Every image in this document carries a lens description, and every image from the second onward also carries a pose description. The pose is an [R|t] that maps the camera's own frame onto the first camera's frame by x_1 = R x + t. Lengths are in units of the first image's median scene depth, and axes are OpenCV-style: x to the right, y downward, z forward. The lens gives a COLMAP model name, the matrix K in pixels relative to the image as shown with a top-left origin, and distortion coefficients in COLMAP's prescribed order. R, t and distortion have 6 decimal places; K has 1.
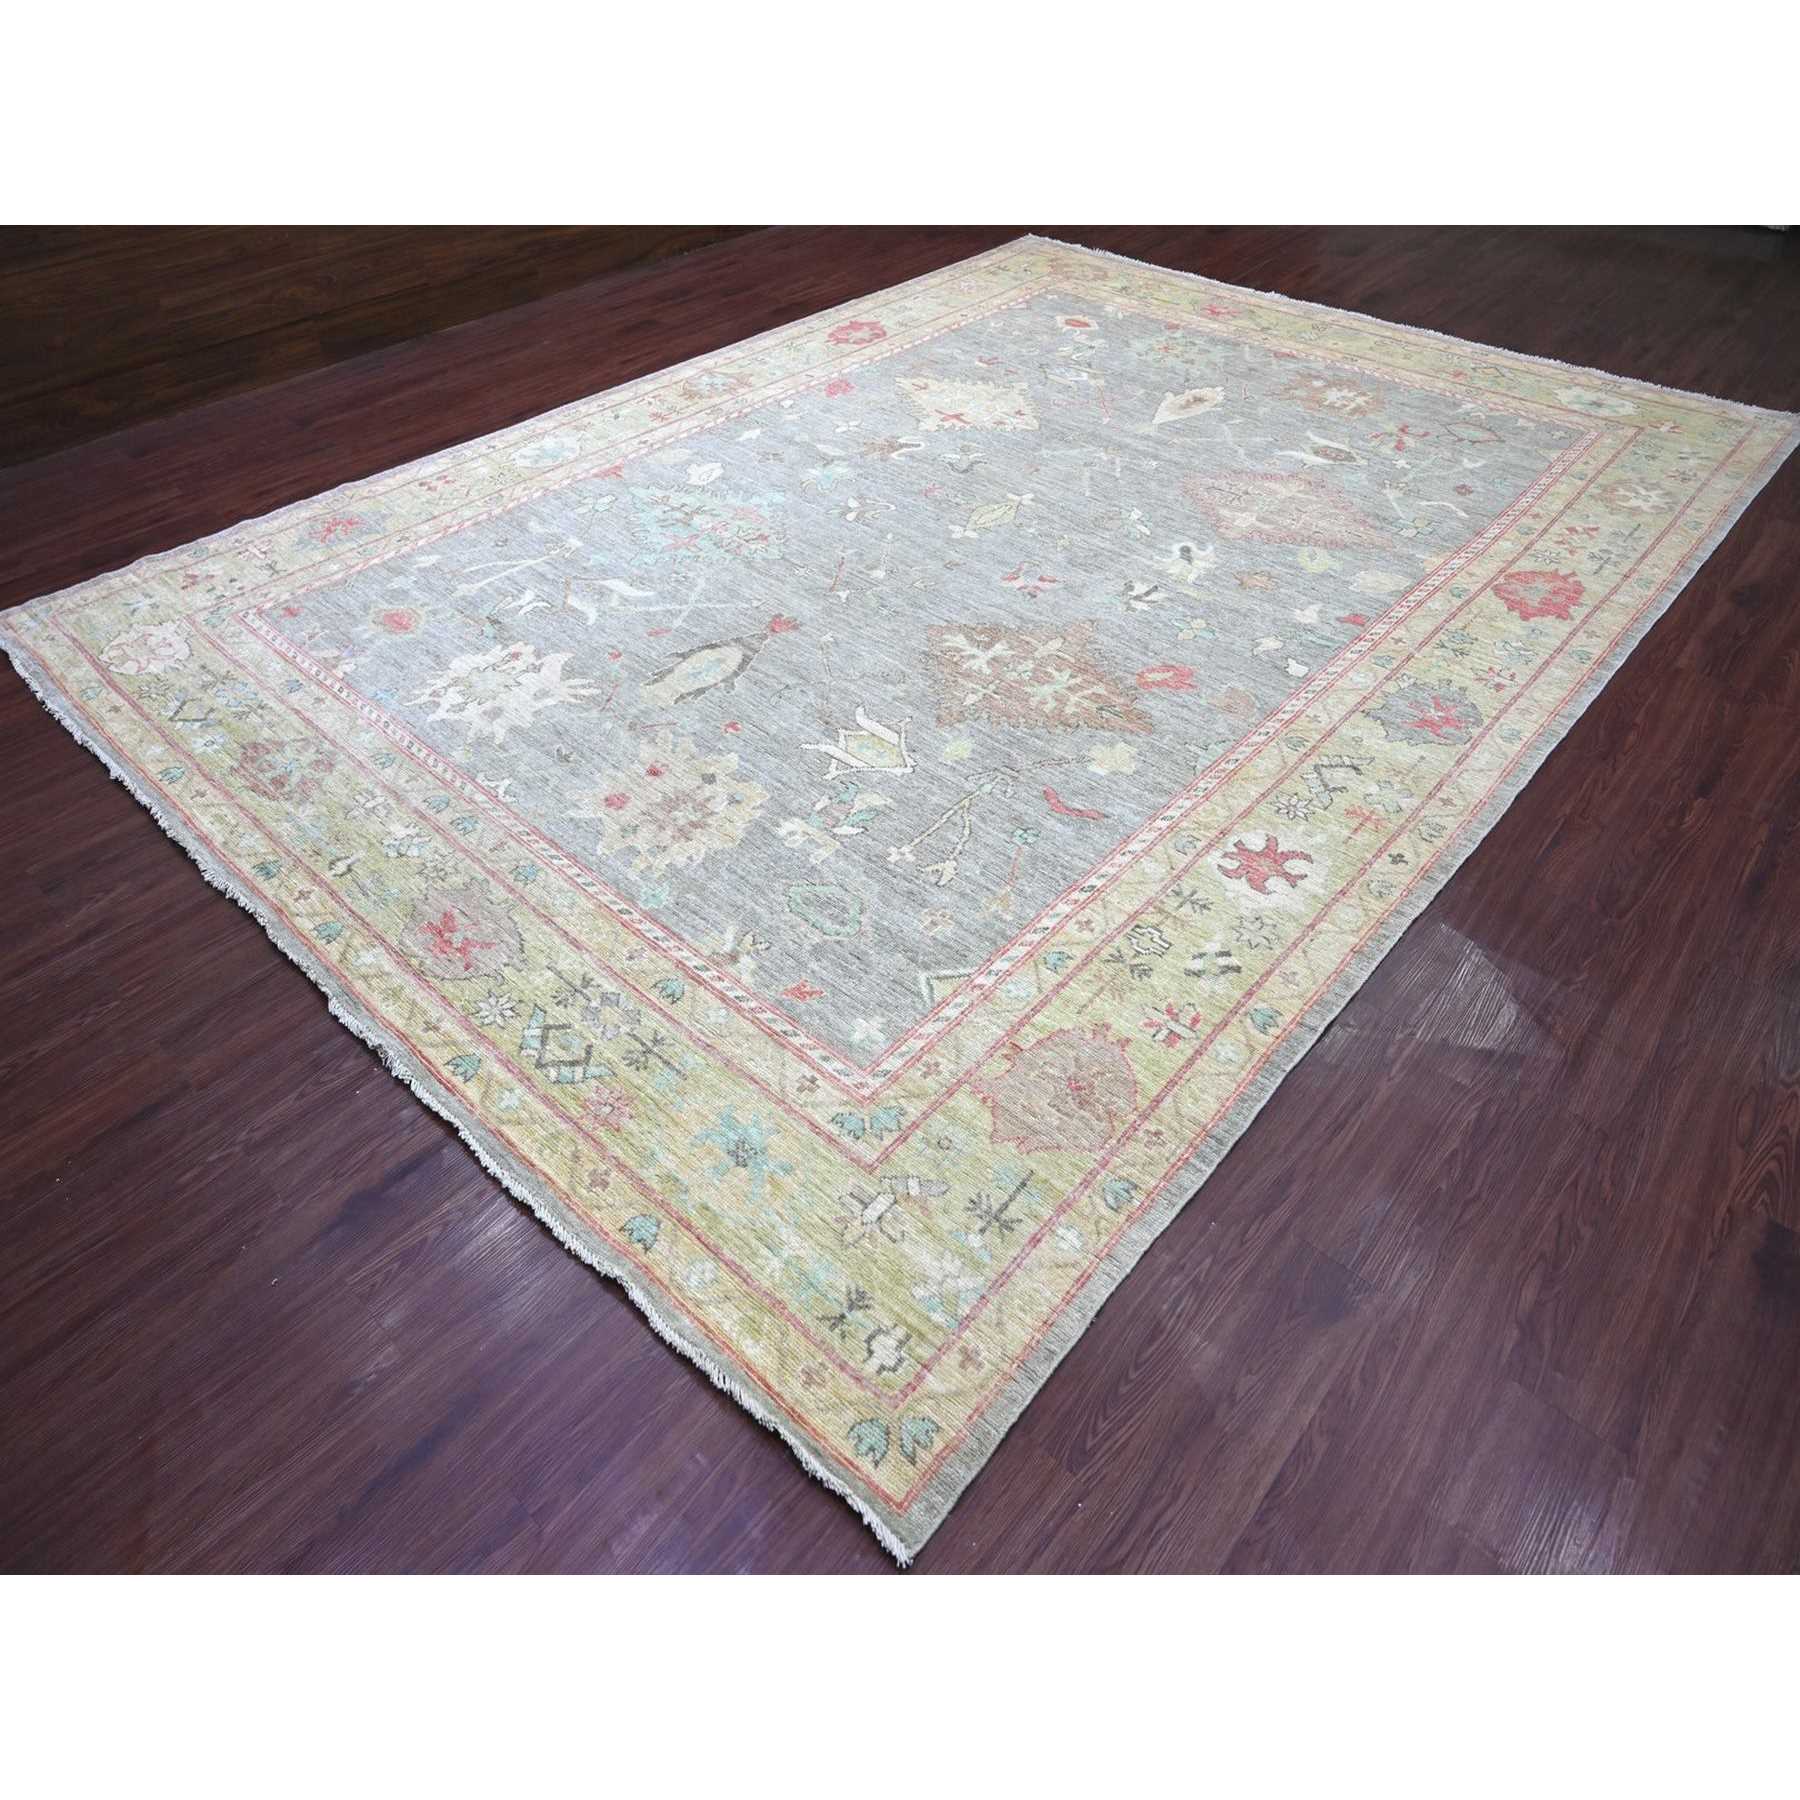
lens RADIAL K [[1098.1, 0, 900.0], [0, 1098.1, 900.0], [0, 0, 1]] dist [-0.009560, 0.002263]
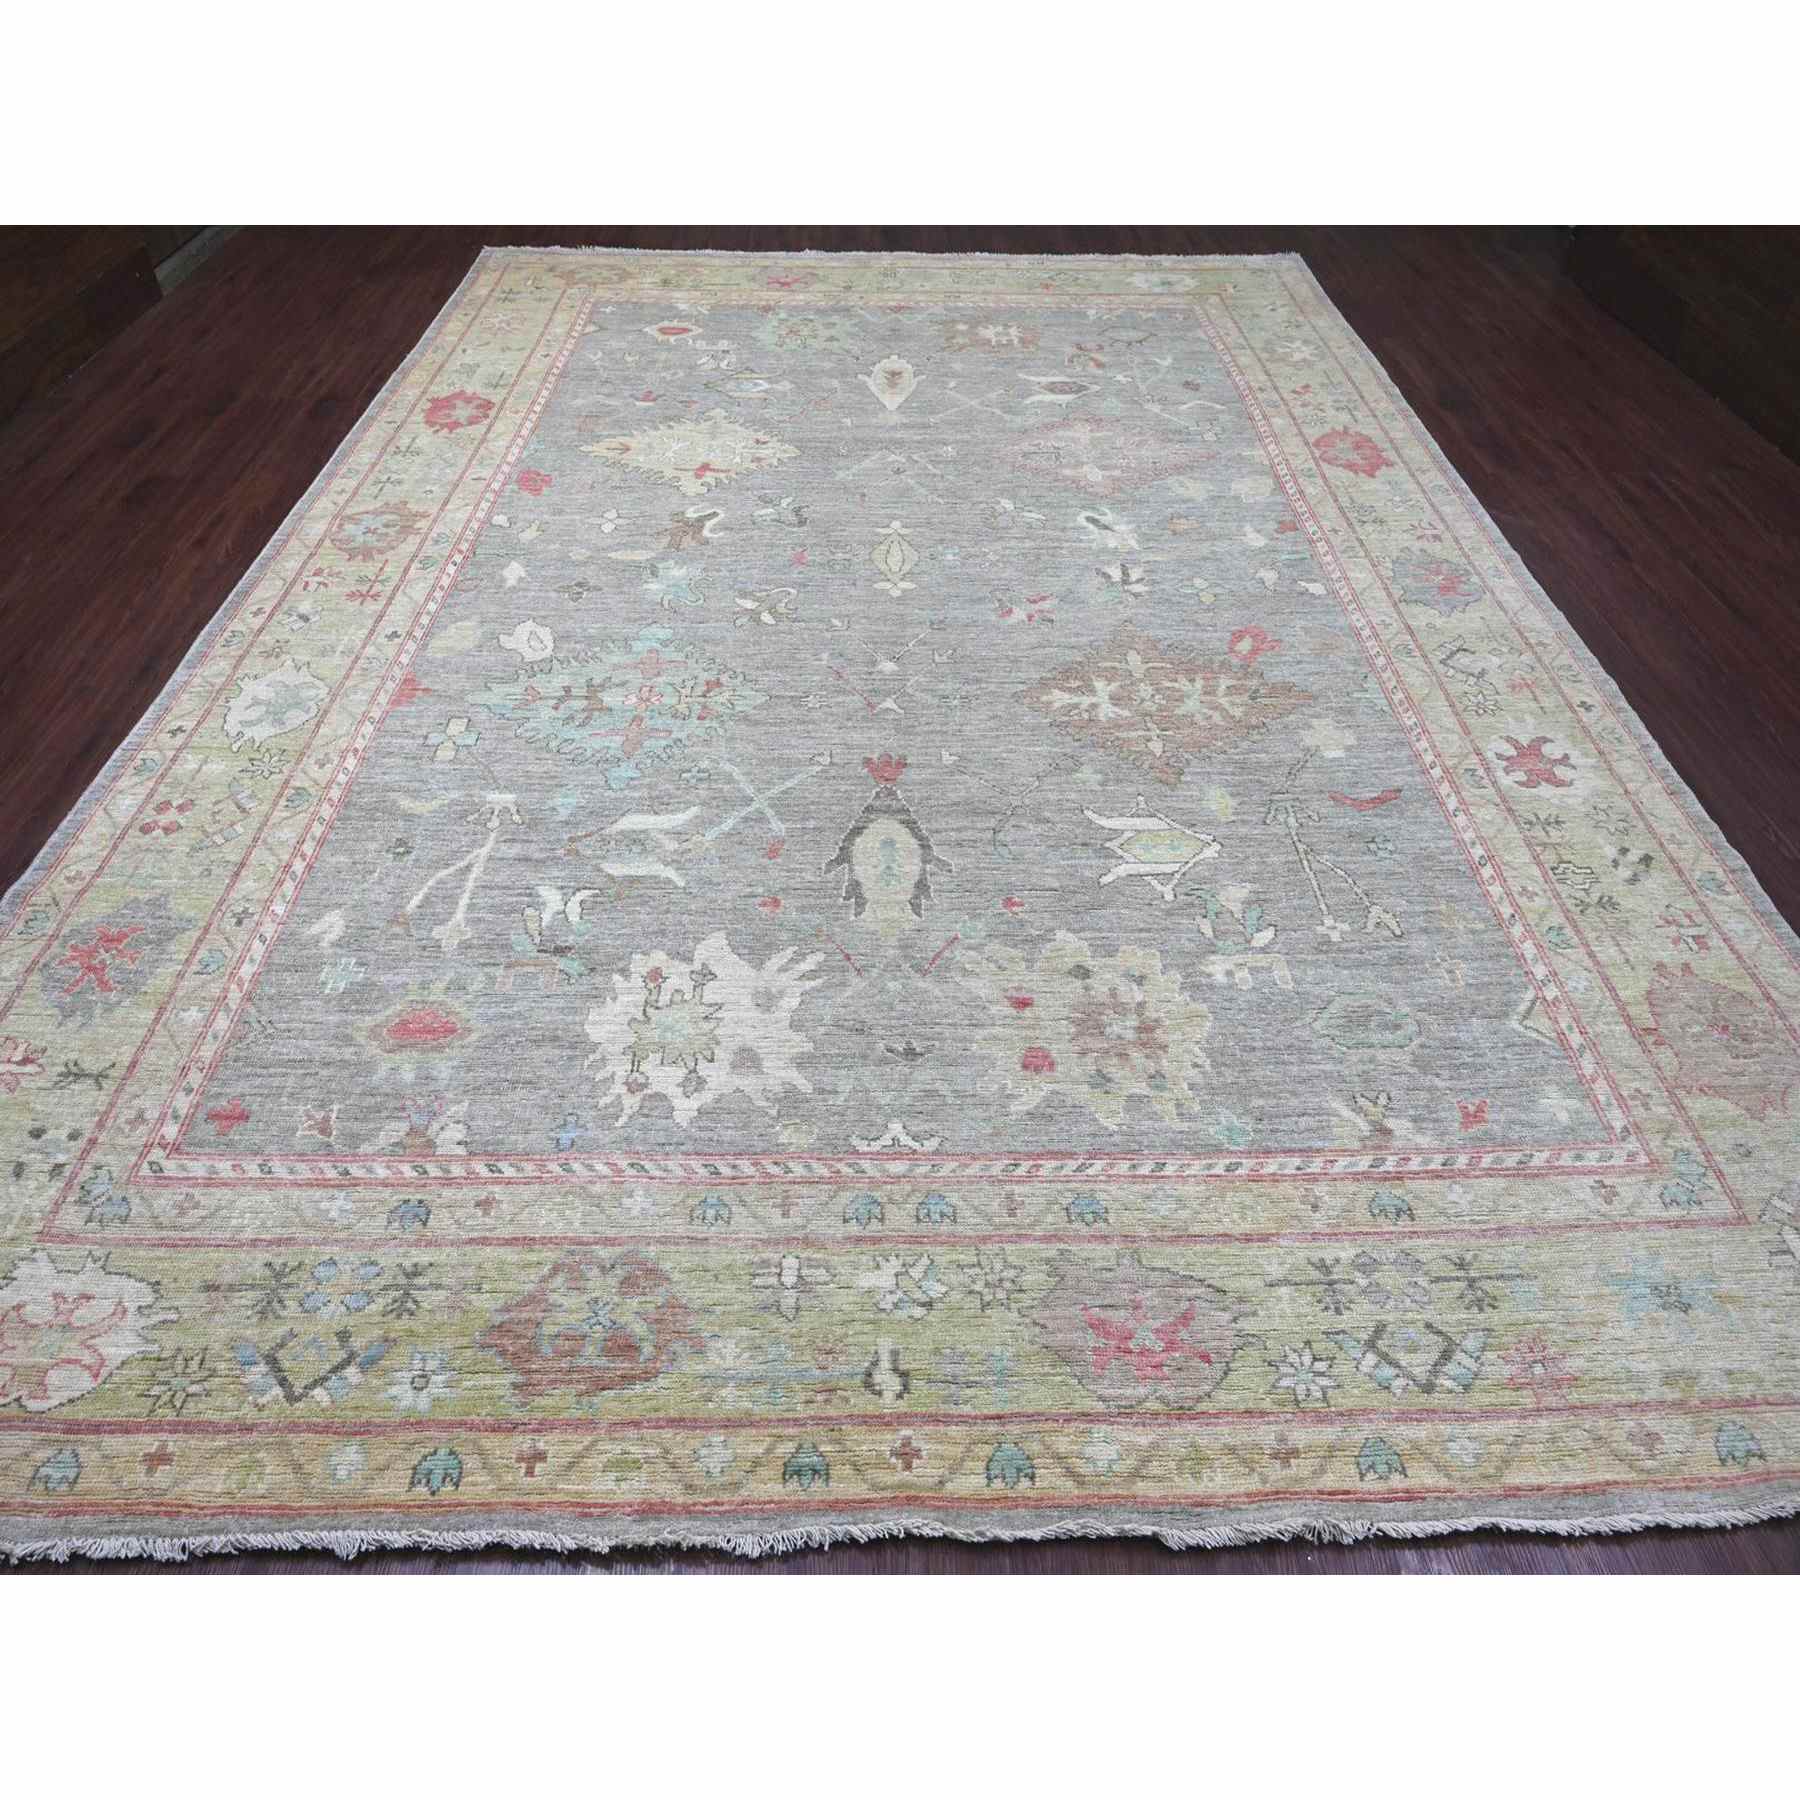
lens RADIAL K [[1098.1, 0, 900.0], [0, 1098.1, 900.0], [0, 0, 1]] dist [-0.009560, 0.002263]
pose [[0.731182, -0.489108, 0.475548, -0.527349], [0.473577, 0.865685, 0.162218, -0.294312], [-0.491017, 0.106597, 0.864604, 0.319831]]
